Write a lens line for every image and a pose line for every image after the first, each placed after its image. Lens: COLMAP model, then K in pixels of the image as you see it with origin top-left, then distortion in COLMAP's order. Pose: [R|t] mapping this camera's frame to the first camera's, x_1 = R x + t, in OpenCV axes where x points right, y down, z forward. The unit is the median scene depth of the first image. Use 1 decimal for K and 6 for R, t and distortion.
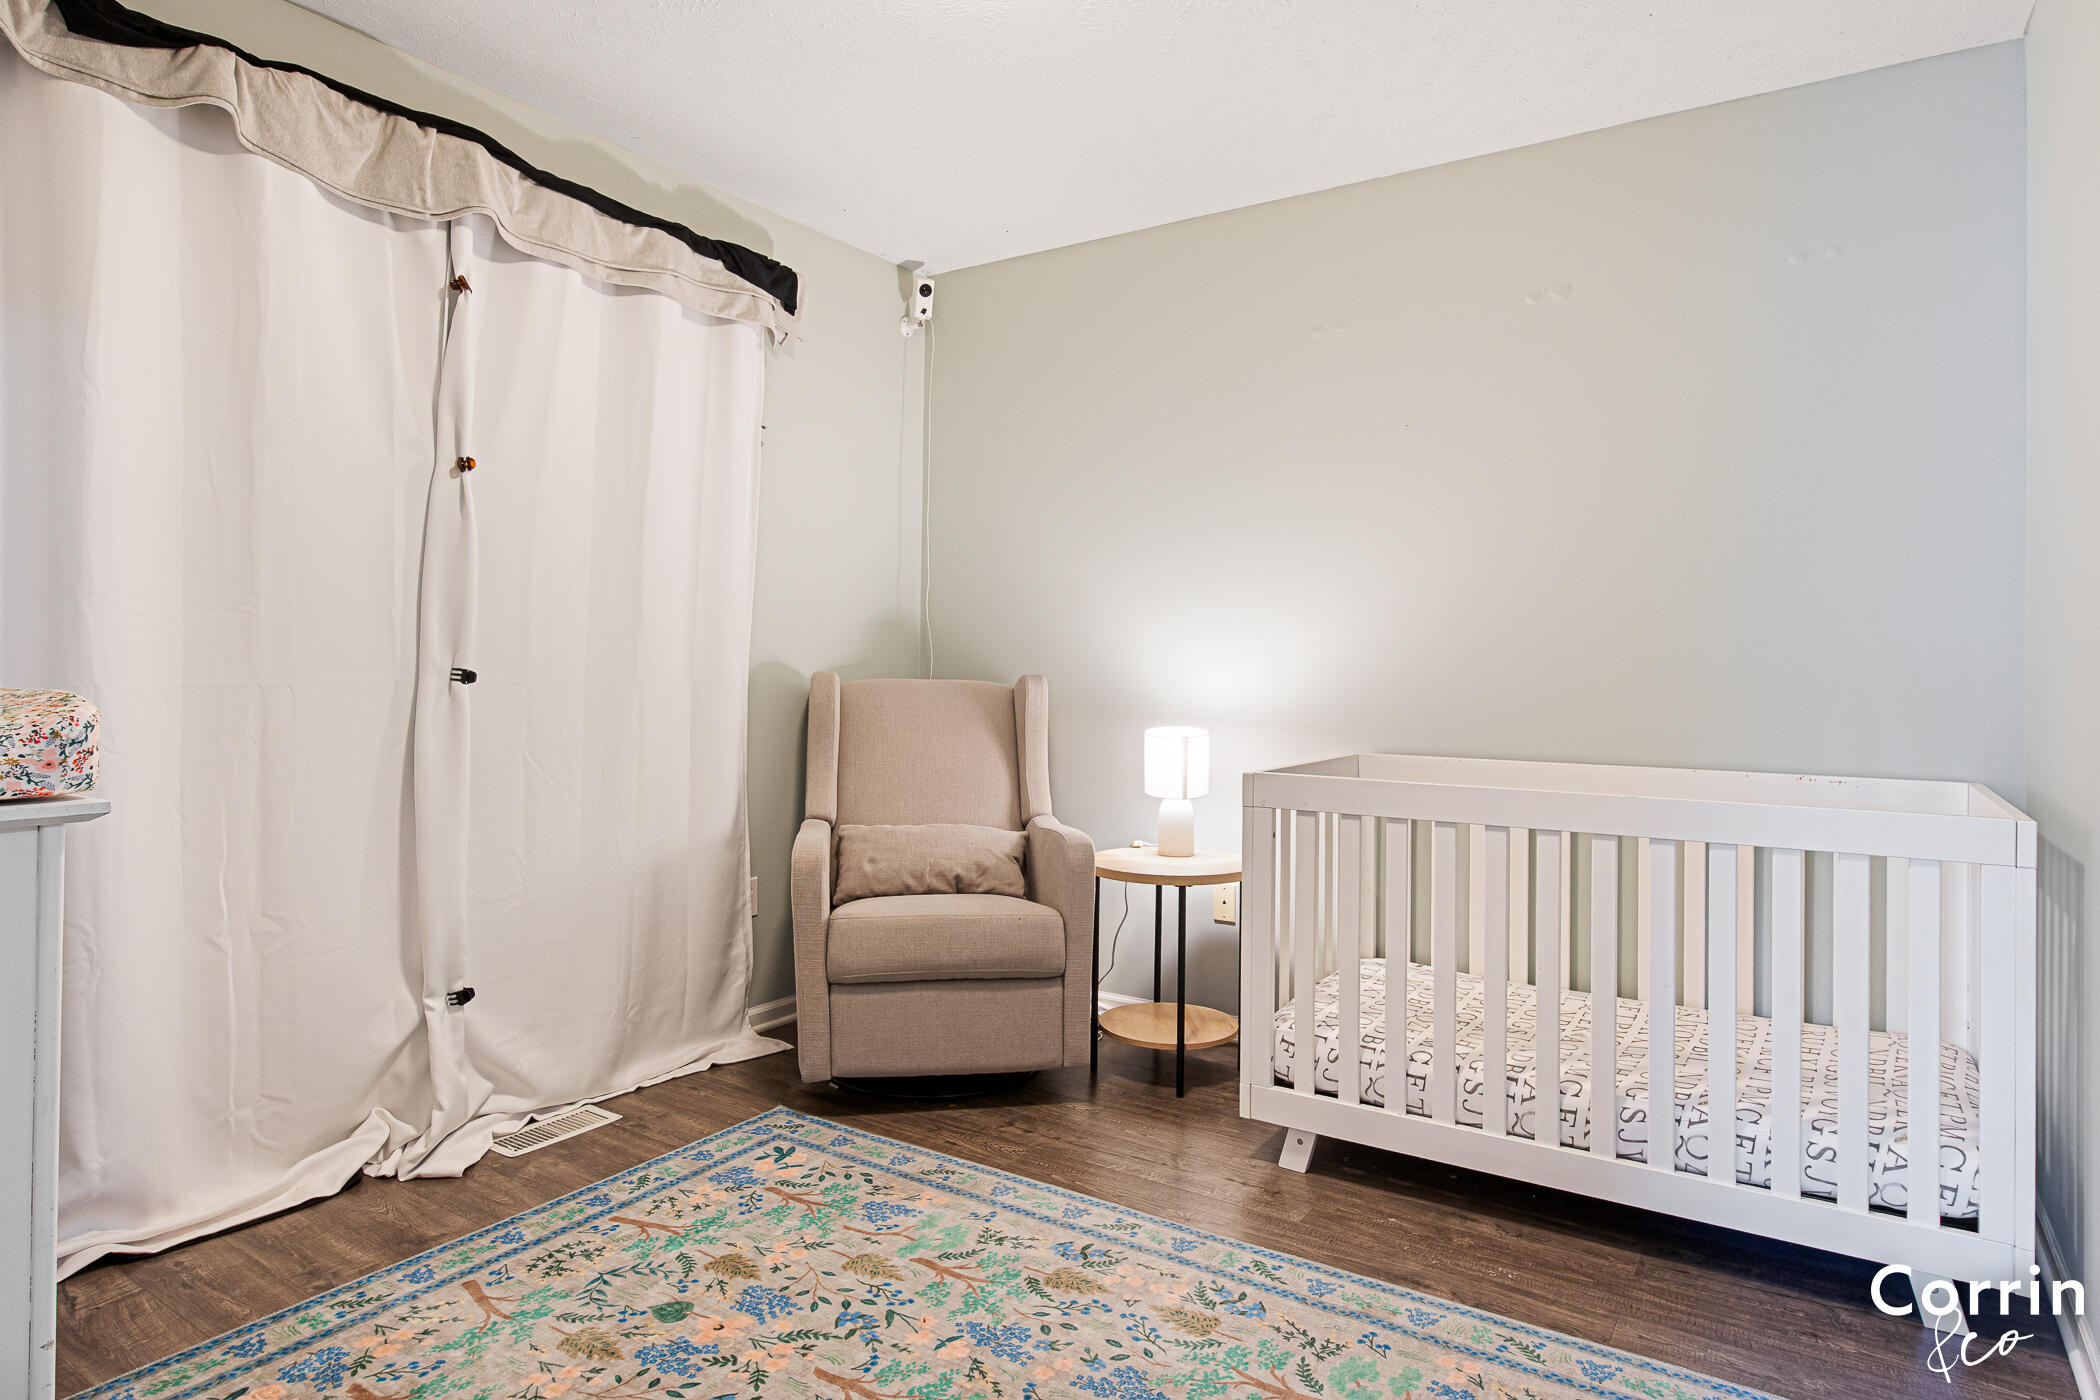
lens RADIAL K [[1205.7, 0, 1044.8], [0, 1205.7, 689.2], [0, 0, 1]] dist [0.001968, -0.000097]
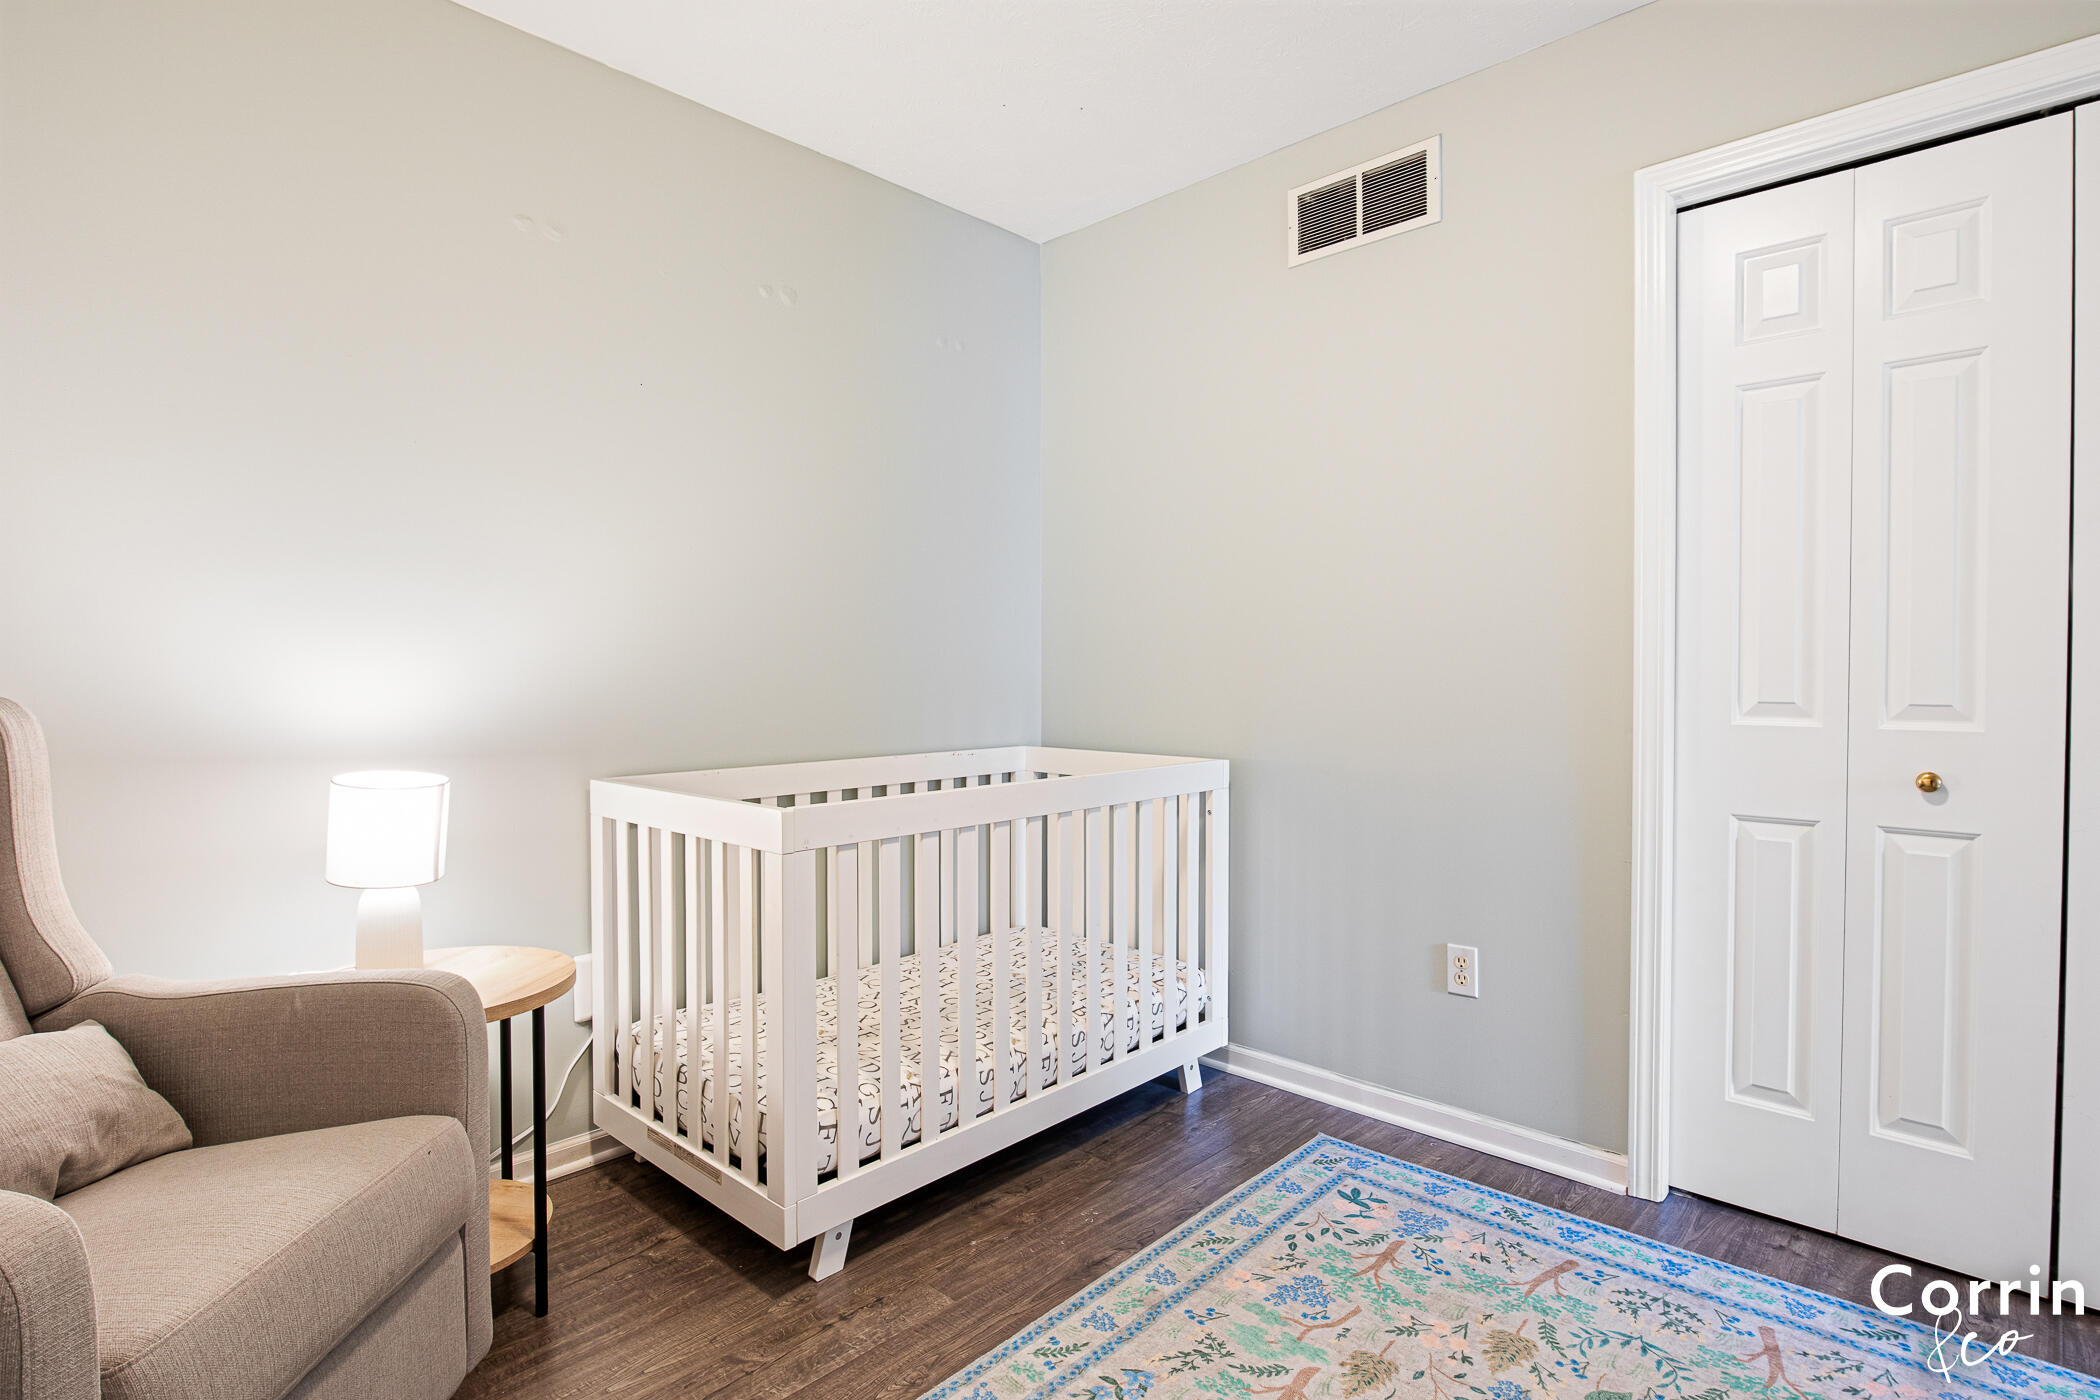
lens RADIAL K [[1071.7, 0, 1044.9], [0, 1071.7, 687.2], [0, 0, 1]] dist [-0.000738, -0.000617]
pose [[0.168752, -0.031118, 0.985167, -0.549823], [0.022650, 0.999360, 0.027686, -0.026716], [-0.985398, 0.017642, 0.169349, 0.820522]]
